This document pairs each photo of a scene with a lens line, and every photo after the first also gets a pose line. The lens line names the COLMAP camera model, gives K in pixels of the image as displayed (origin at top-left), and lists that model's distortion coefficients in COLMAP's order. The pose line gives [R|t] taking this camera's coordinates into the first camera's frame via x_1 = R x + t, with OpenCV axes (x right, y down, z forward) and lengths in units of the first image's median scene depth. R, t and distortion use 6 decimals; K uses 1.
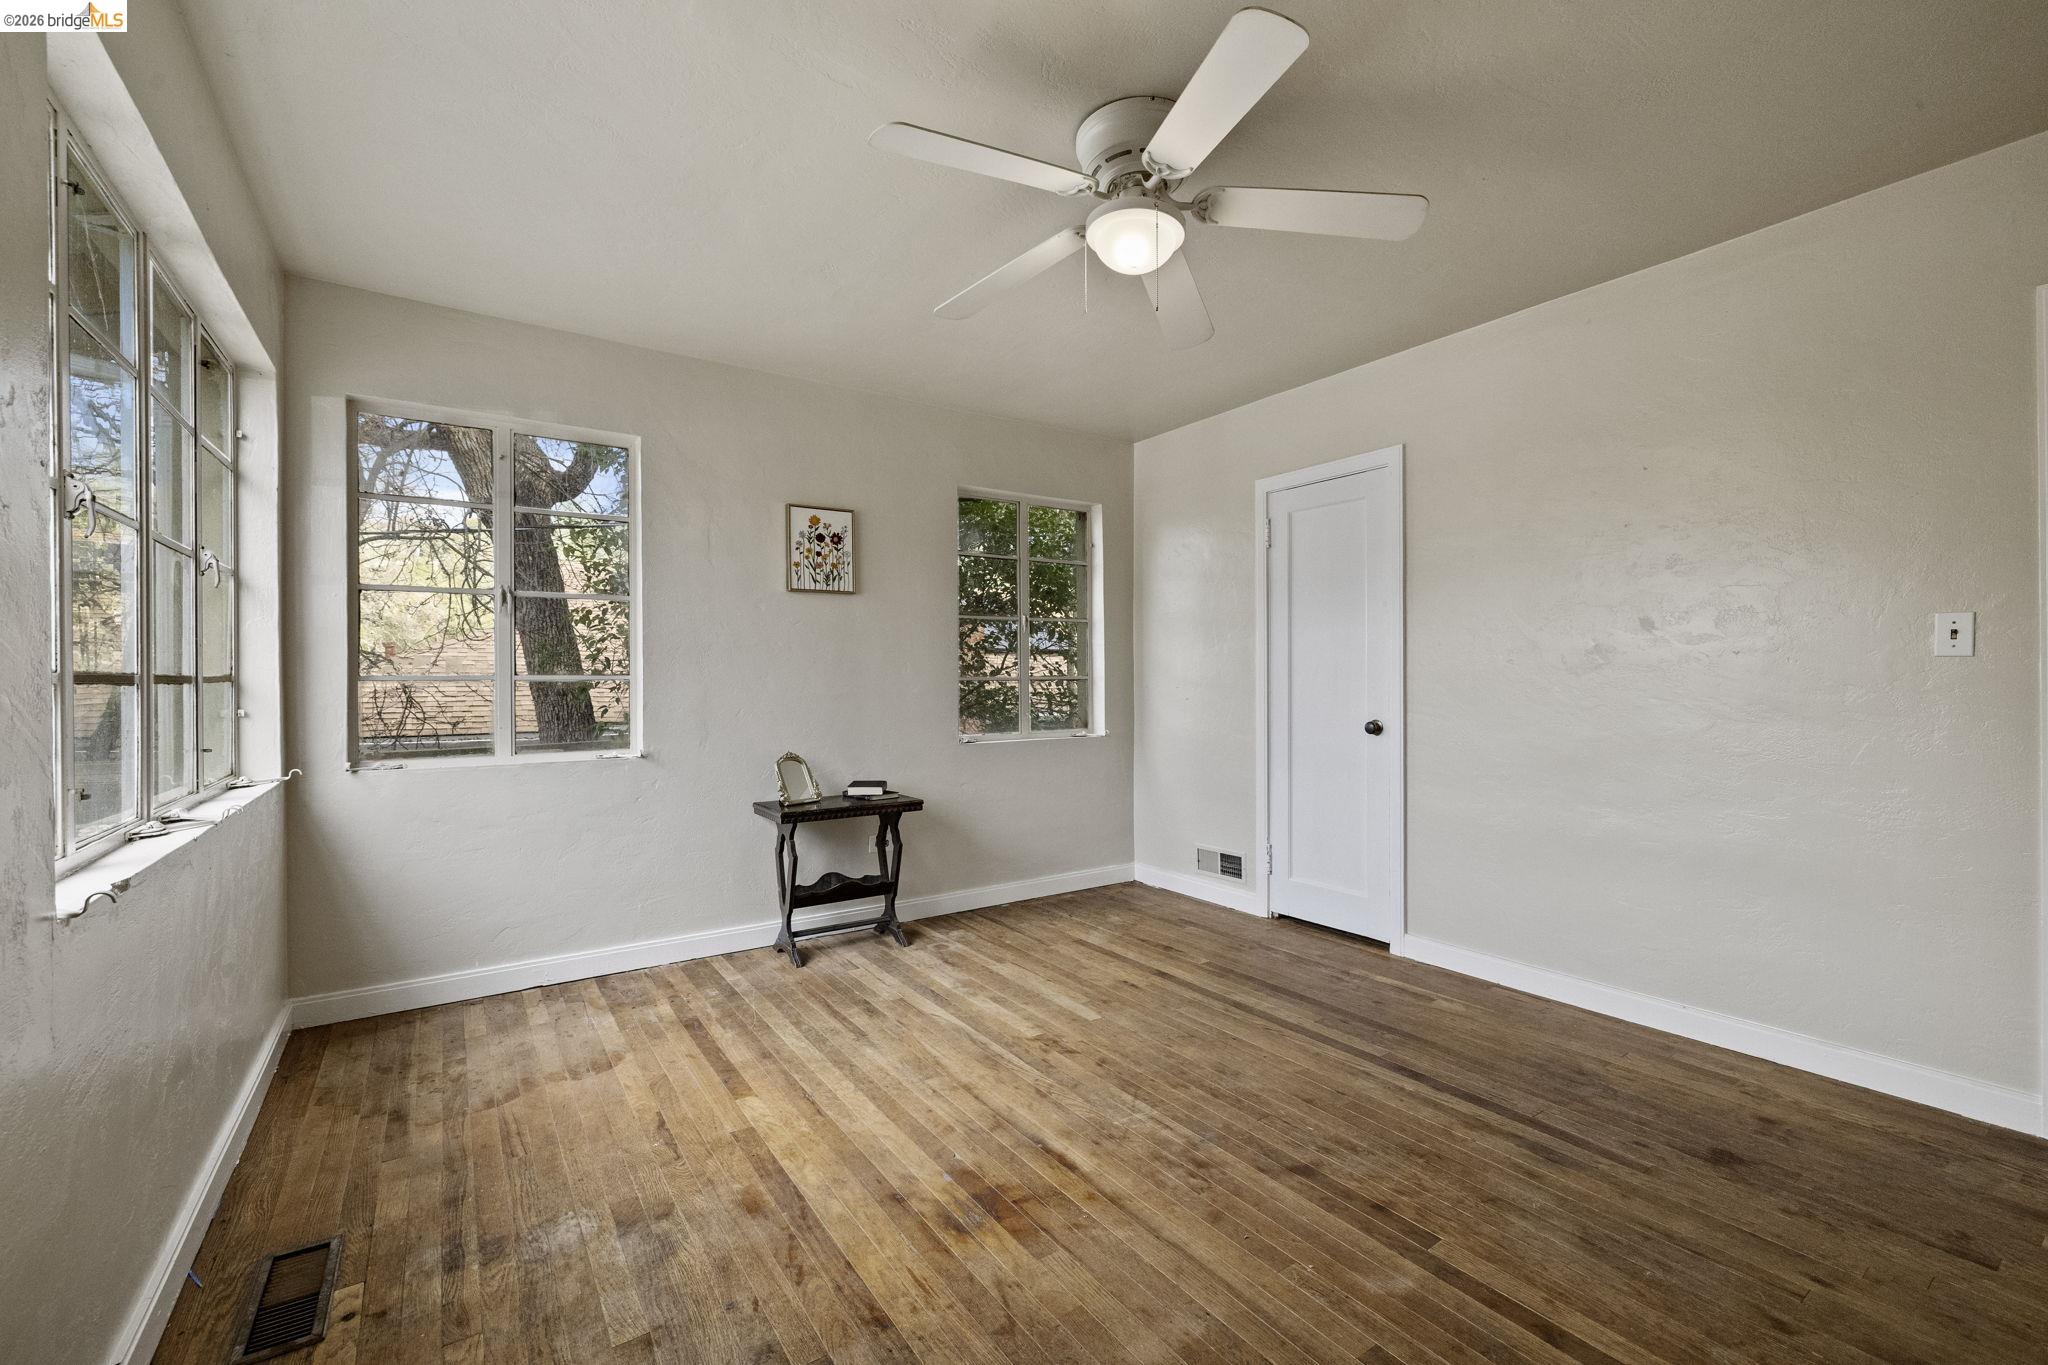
lens RADIAL K [[864.5, 0, 1019.9], [0, 864.5, 674.3], [0, 0, 1]] dist [0.002180, 0.000355]
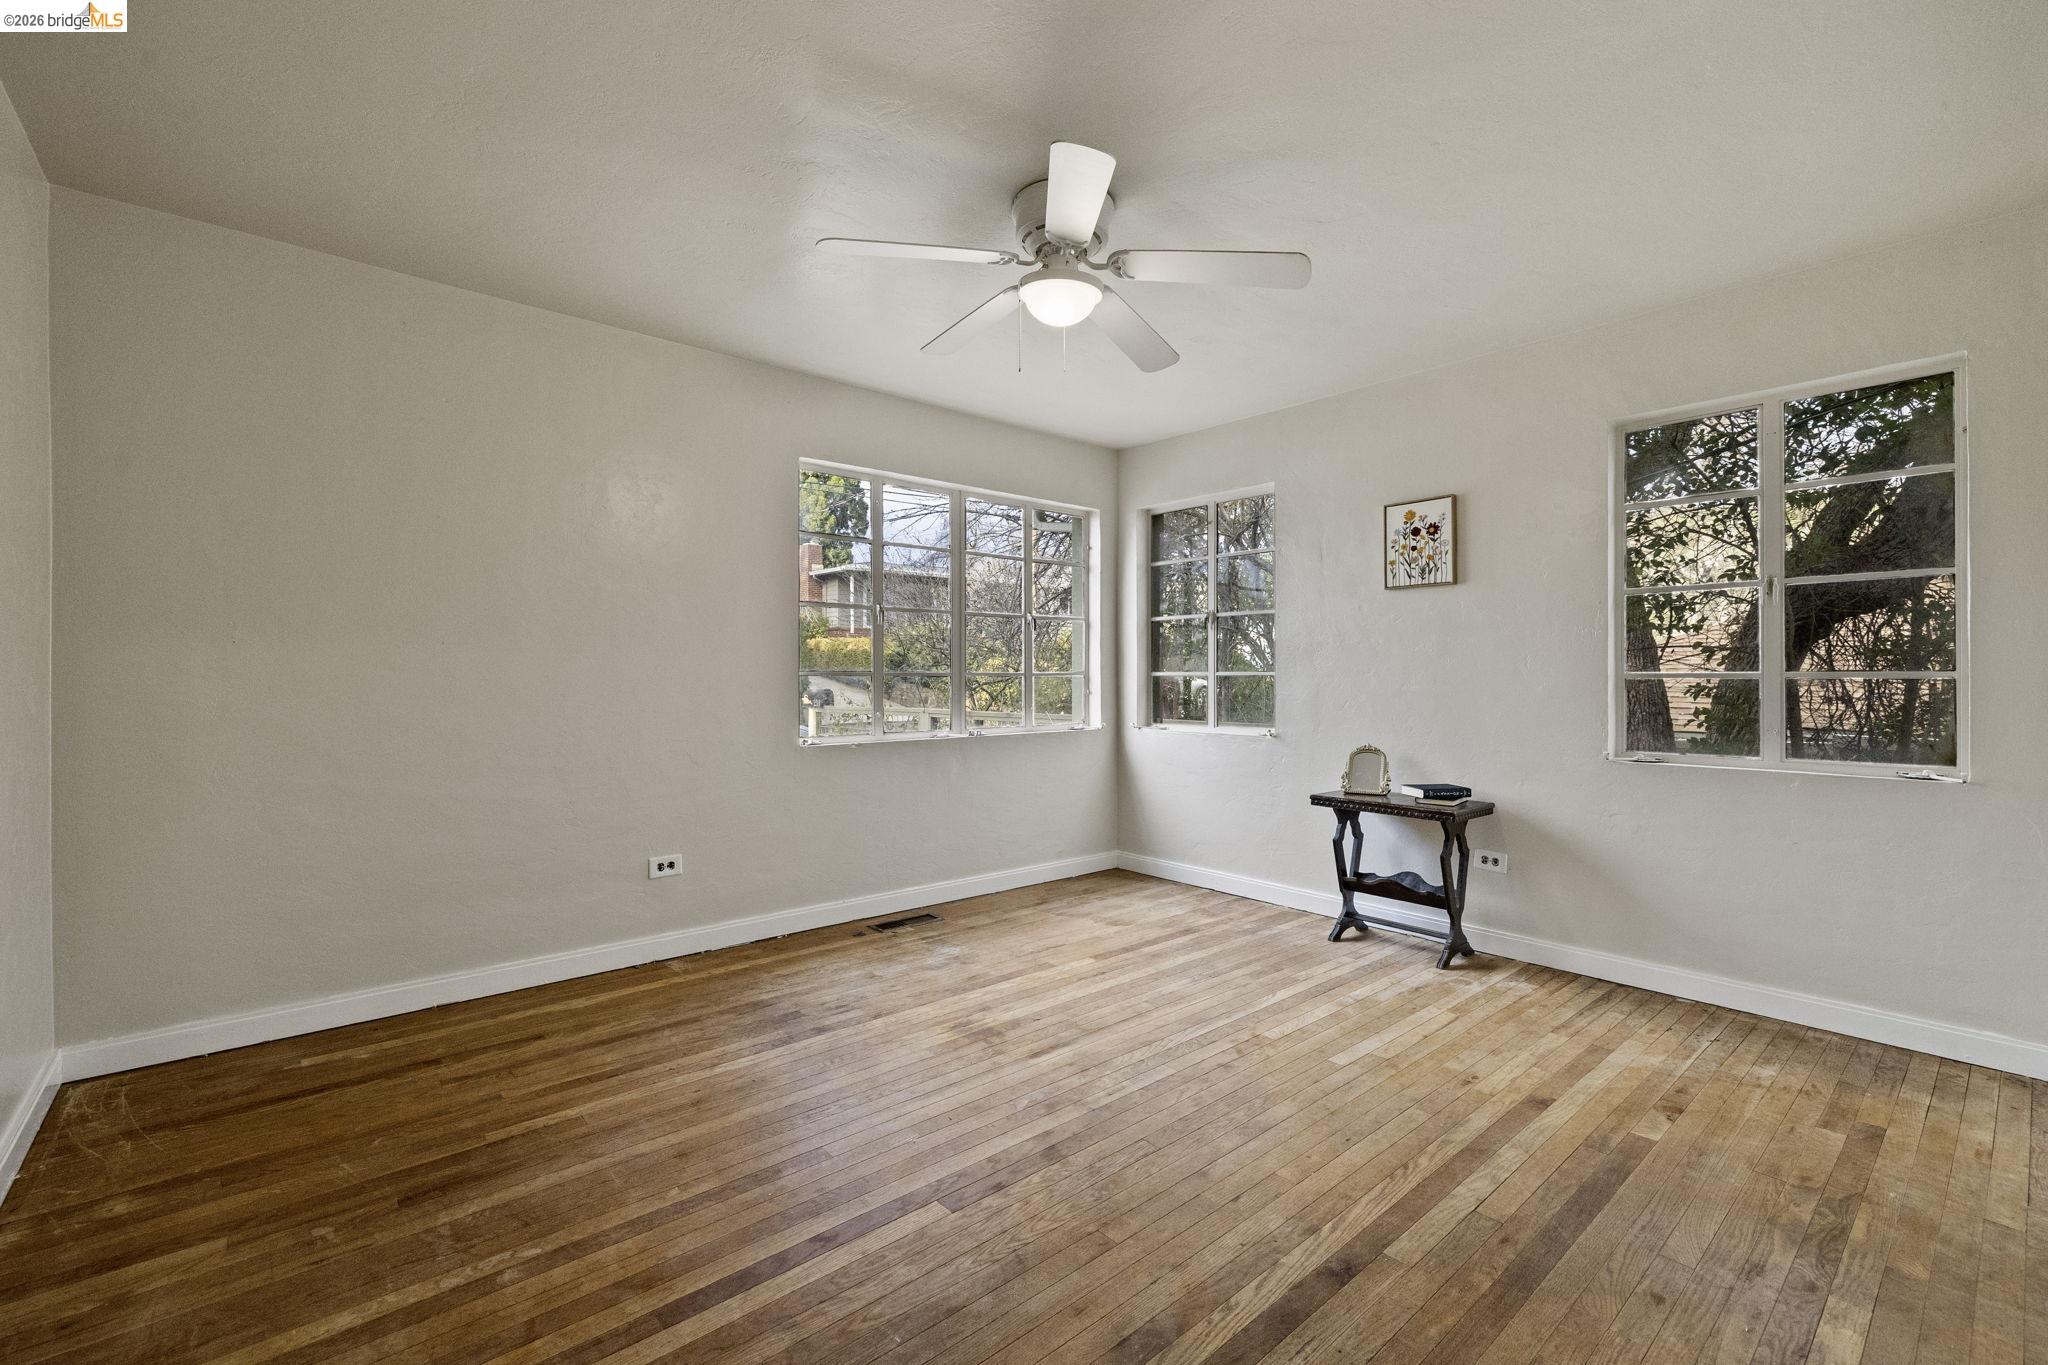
lens RADIAL K [[864.5, 0, 1019.9], [0, 864.5, 674.3], [0, 0, 1]] dist [0.002180, 0.000355]
pose [[0.114285, 0.001899, -0.993446, 0.809707], [0.002014, 0.999996, 0.002143, 0.001713], [0.993446, -0.002246, 0.114281, 0.510971]]
